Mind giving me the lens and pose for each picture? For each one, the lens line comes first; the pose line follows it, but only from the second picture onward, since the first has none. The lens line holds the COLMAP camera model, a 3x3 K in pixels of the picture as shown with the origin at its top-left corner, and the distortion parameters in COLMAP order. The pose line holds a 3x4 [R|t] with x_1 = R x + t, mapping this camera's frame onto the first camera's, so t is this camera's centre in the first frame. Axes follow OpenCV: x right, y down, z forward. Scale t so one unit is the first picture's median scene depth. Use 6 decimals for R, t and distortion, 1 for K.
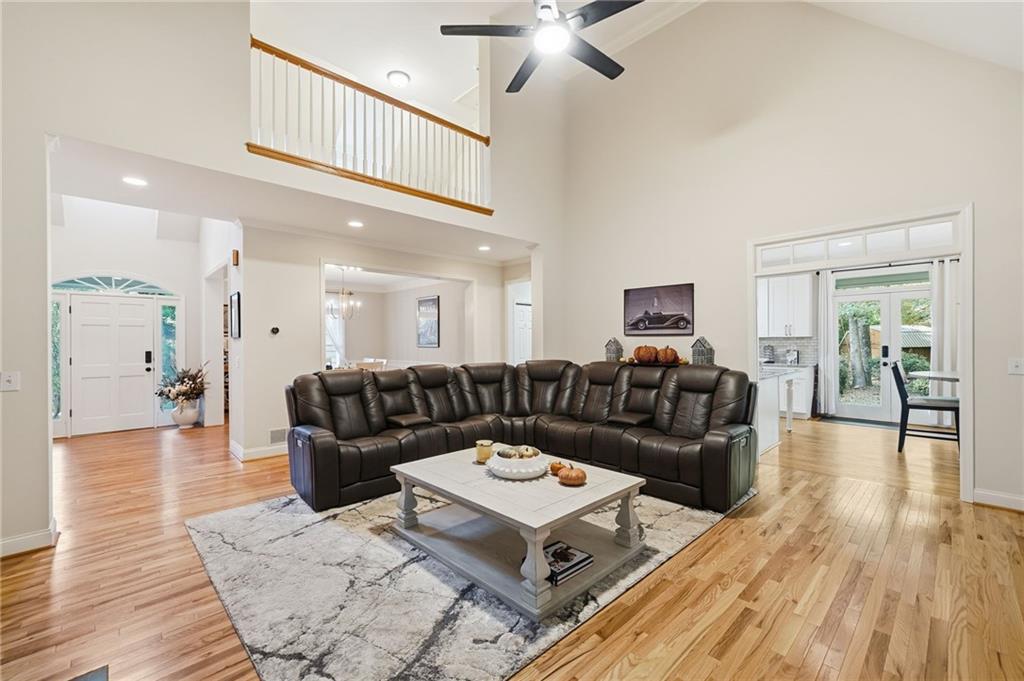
lens RADIAL K [[425.5, 0, 502.6], [0, 425.5, 344.9], [0, 0, 1]] dist [0.000706, 0.001820]
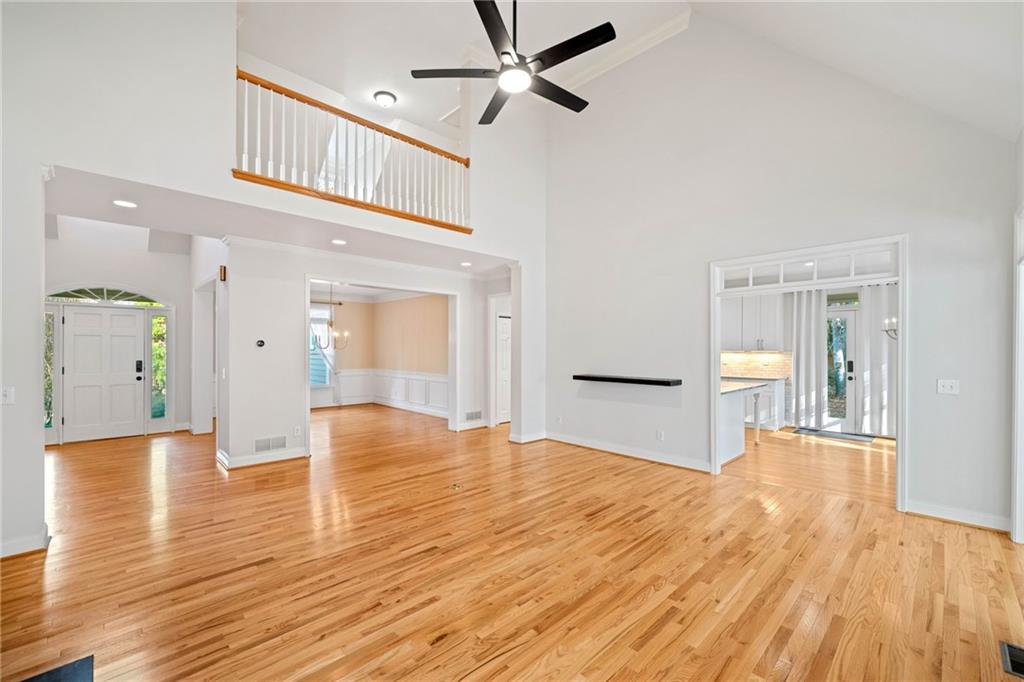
lens RADIAL K [[425.5, 0, 501.0], [0, 425.5, 349.3], [0, 0, 1]] dist [0.000706, 0.001820]
pose [[0.999957, 0.006197, 0.006861, 0.083933], [-0.006177, 0.999976, -0.003029, -0.036070], [-0.006879, 0.002986, 0.999972, -0.082582]]
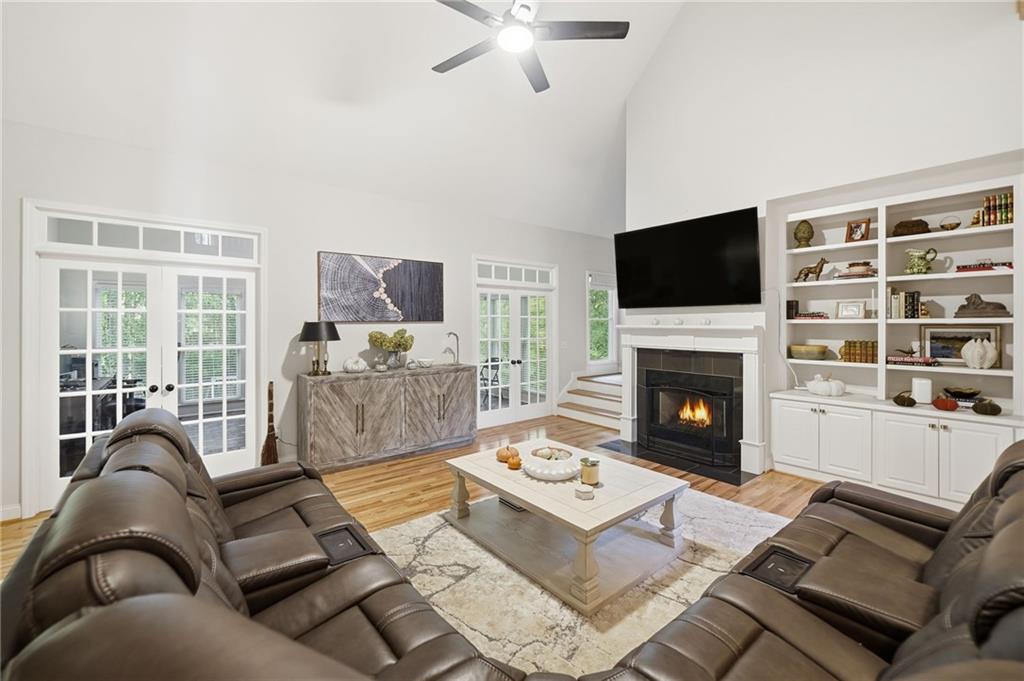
lens RADIAL K [[425.5, 0, 511.0], [0, 425.5, 321.4], [0, 0, 1]] dist [0.000706, 0.001820]
pose [[-0.998077, 0.003897, 0.061860, 0.070139], [0.003950, 0.999992, 0.000738, -0.071768], [-0.061856, 0.000981, -0.998085, 2.063673]]
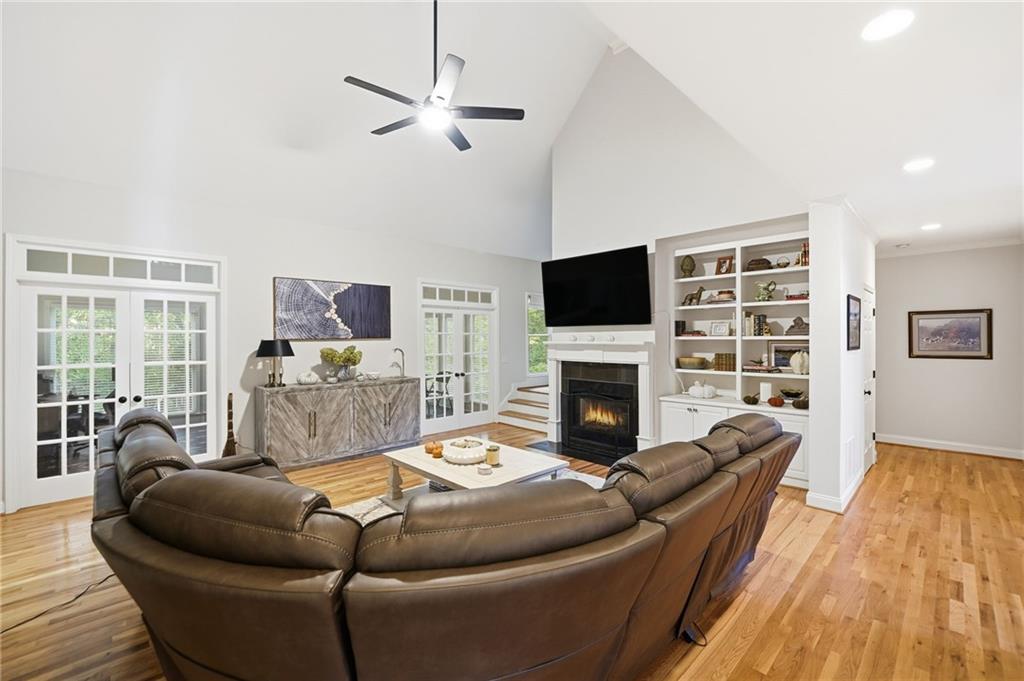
lens RADIAL K [[432.4, 0, 515.9], [0, 432.4, 336.3], [0, 0, 1]] dist [-0.005914, -0.000077]
pose [[-0.999664, 0.006647, -0.025073, -0.085591], [0.006611, 0.999977, 0.001525, -0.082712], [0.025082, 0.001358, -0.999684, 2.361580]]
